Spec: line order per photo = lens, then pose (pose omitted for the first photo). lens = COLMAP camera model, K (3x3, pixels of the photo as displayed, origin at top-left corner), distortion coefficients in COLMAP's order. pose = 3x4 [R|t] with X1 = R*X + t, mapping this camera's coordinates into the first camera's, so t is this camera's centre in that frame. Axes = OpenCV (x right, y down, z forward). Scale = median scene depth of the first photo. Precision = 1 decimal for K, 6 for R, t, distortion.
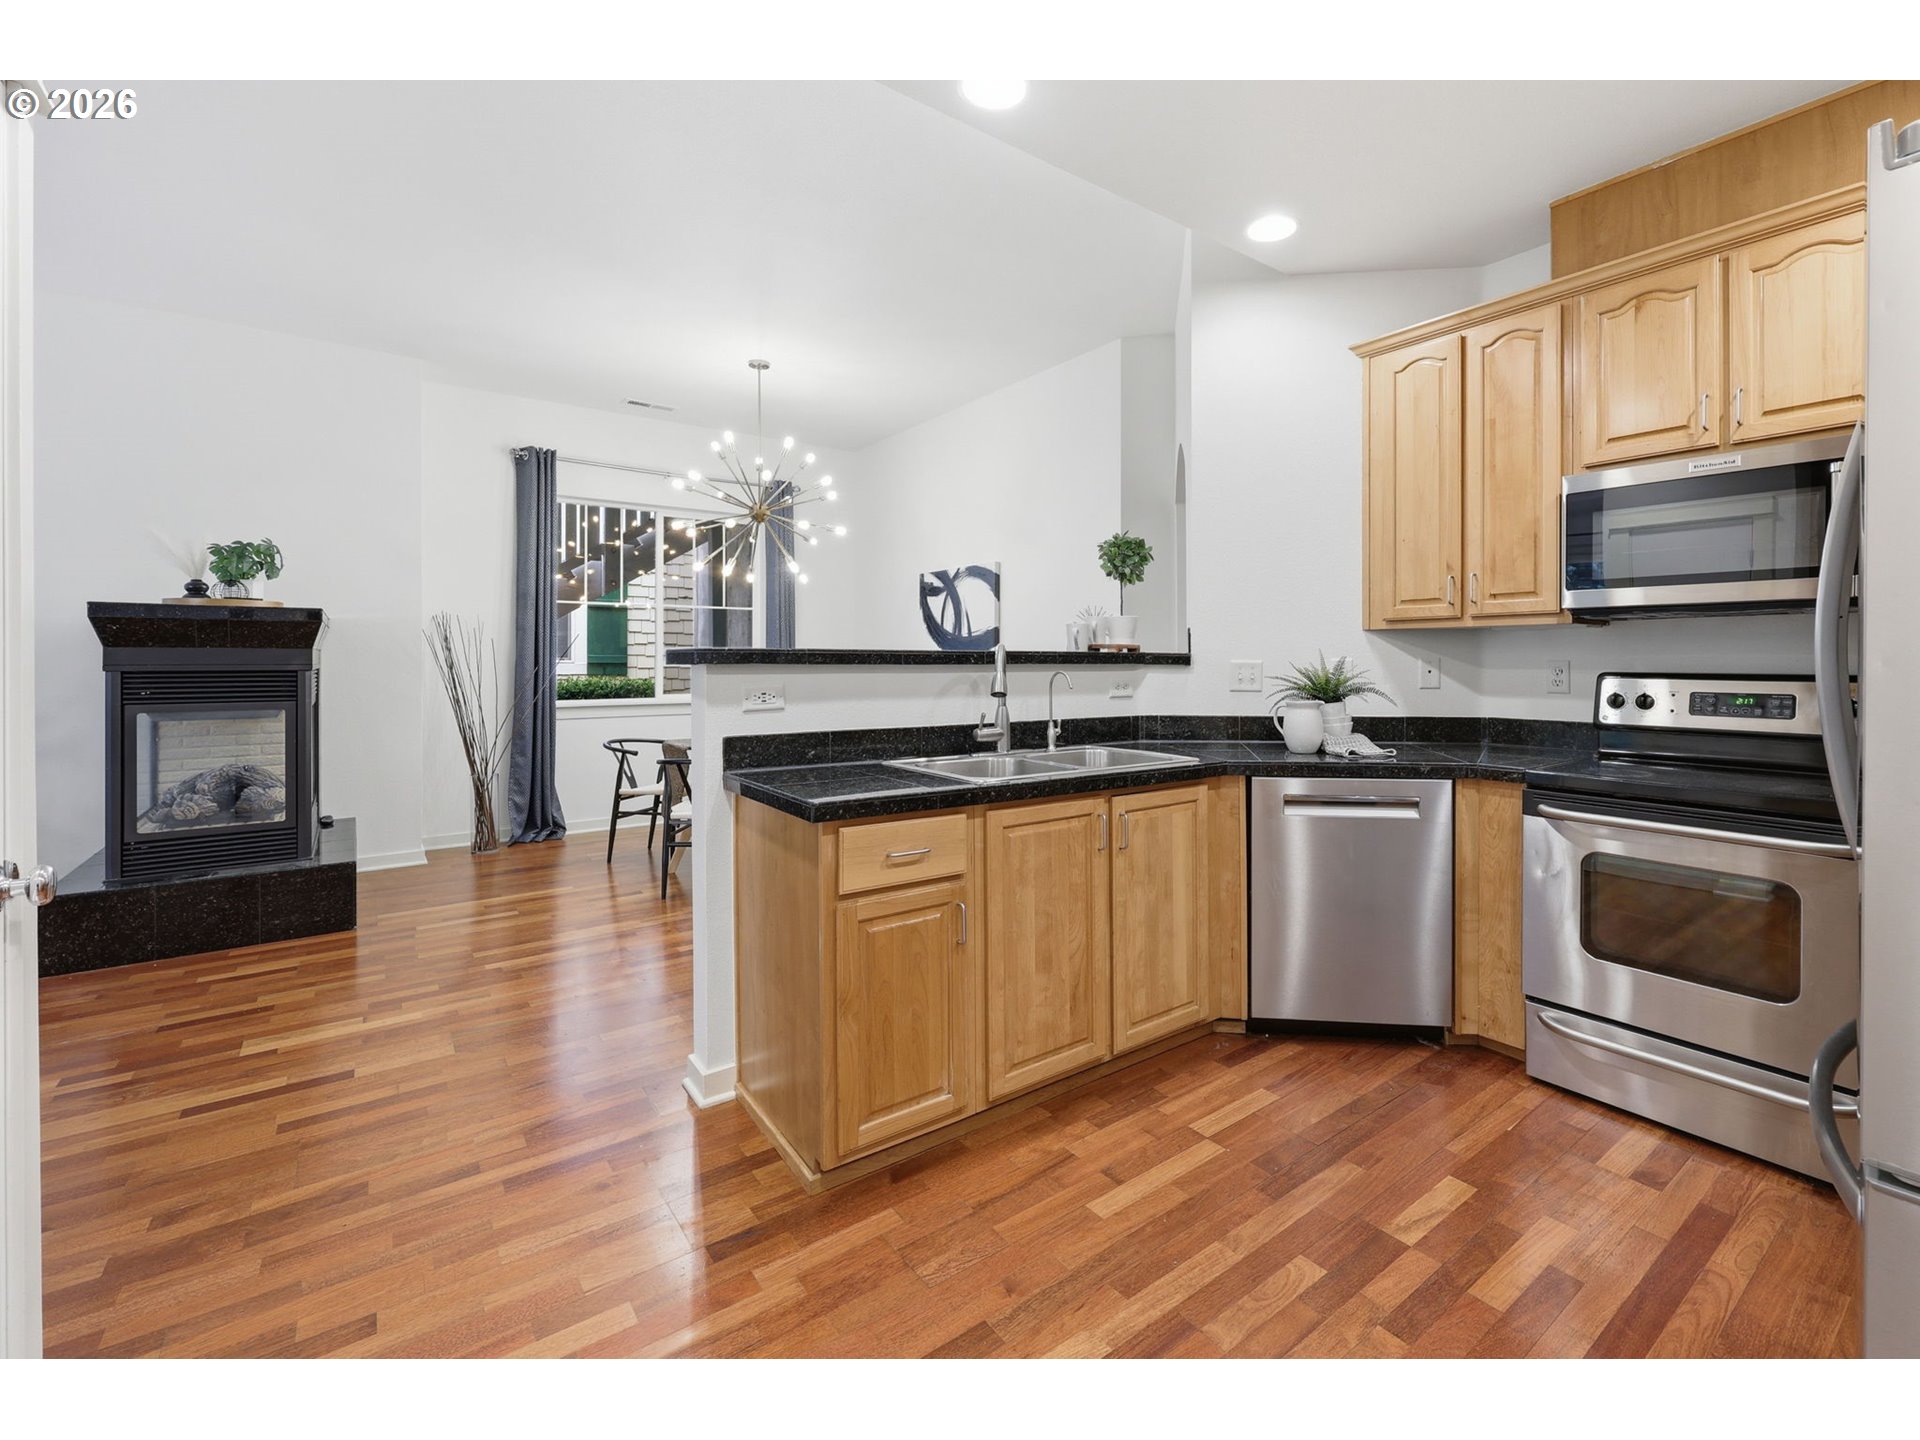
lens RADIAL K [[823.5, 0, 1061.6], [0, 823.5, 654.6], [0, 0, 1]] dist [-0.000758, 0.000043]
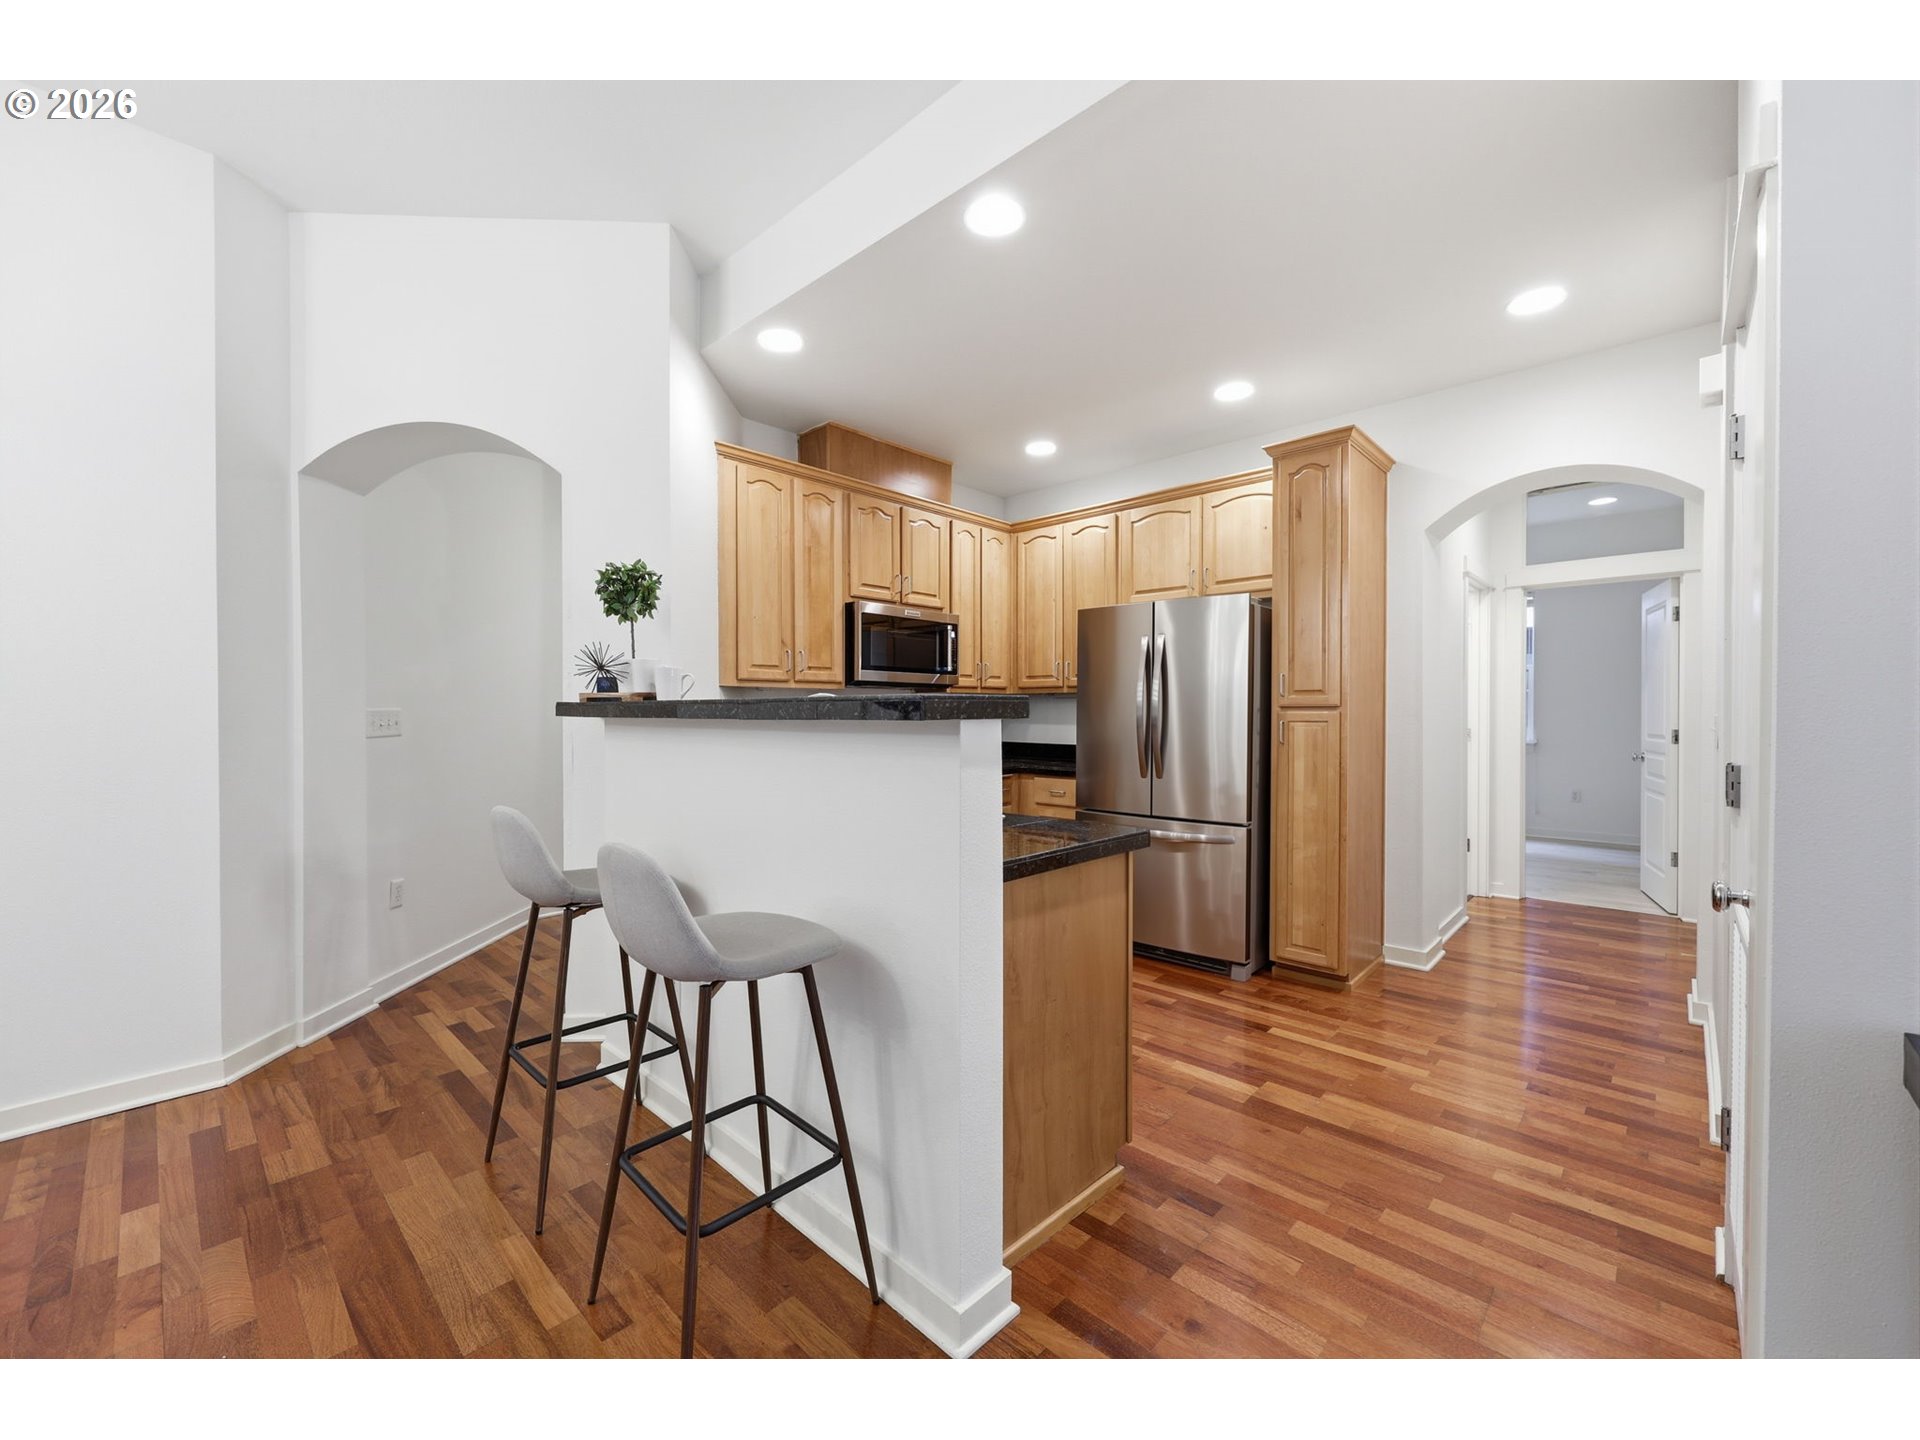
lens RADIAL K [[782.8, 0, 952.2], [0, 782.8, 715.3], [0, 0, 1]] dist [0.000210, 0.000054]
pose [[-0.121972, -0.006491, 0.992512, -0.926559], [-0.008516, 0.999949, 0.005493, 0.004041], [-0.992497, -0.007783, -0.122021, 0.940483]]
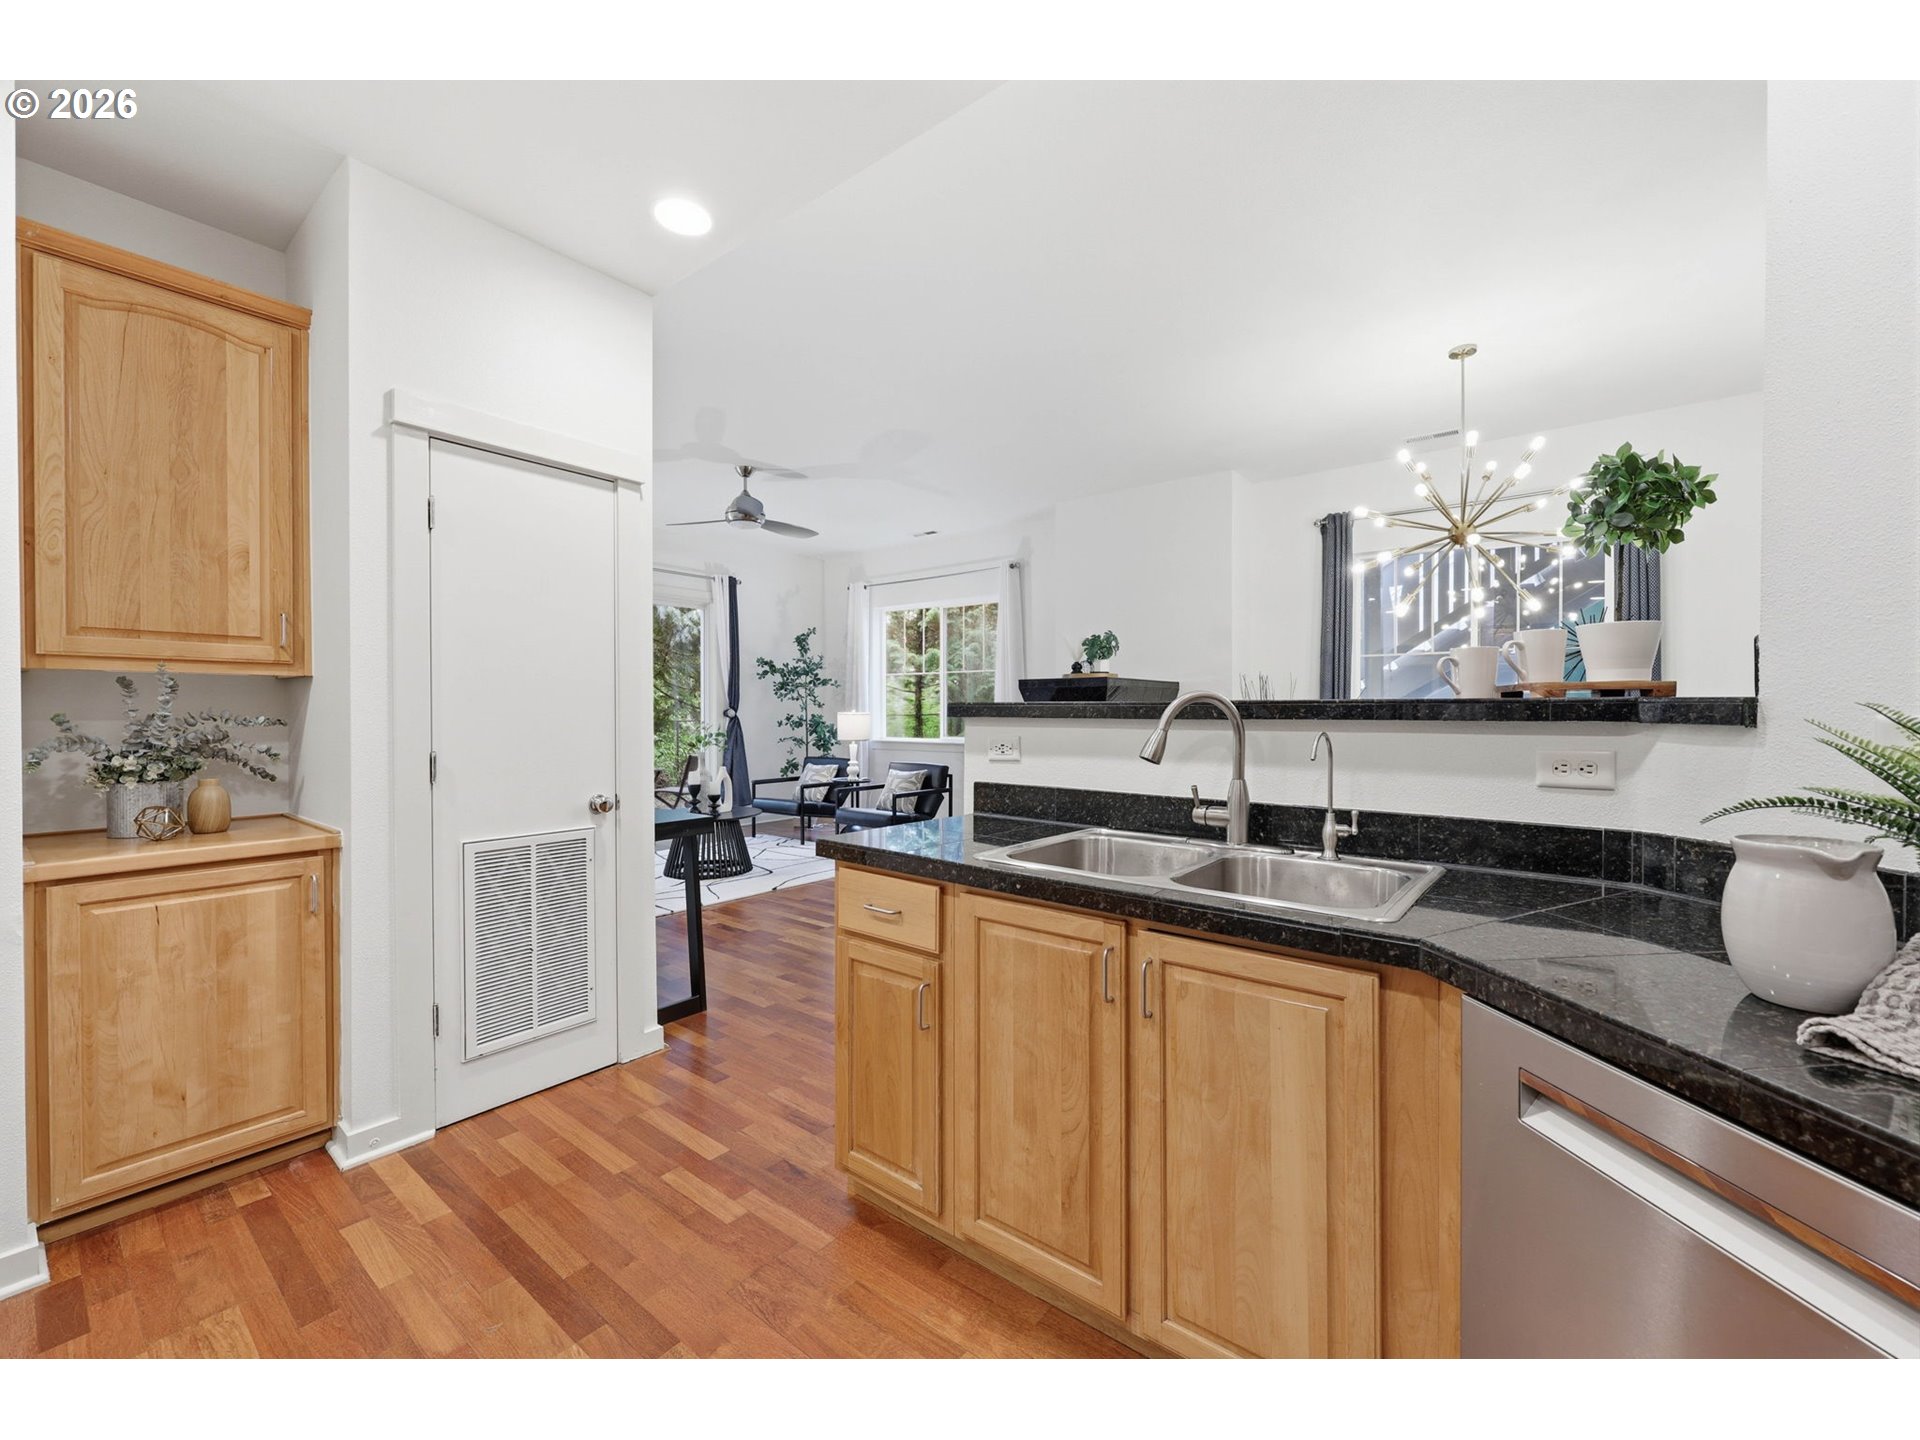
lens RADIAL K [[782.8, 0, 952.2], [0, 782.8, 715.3], [0, 0, 1]] dist [0.000210, 0.000054]
pose [[0.218546, 0.003150, -0.975822, 0.529273], [0.008928, 0.999946, 0.005227, 0.002577], [0.975786, -0.009854, 0.218506, 0.621715]]
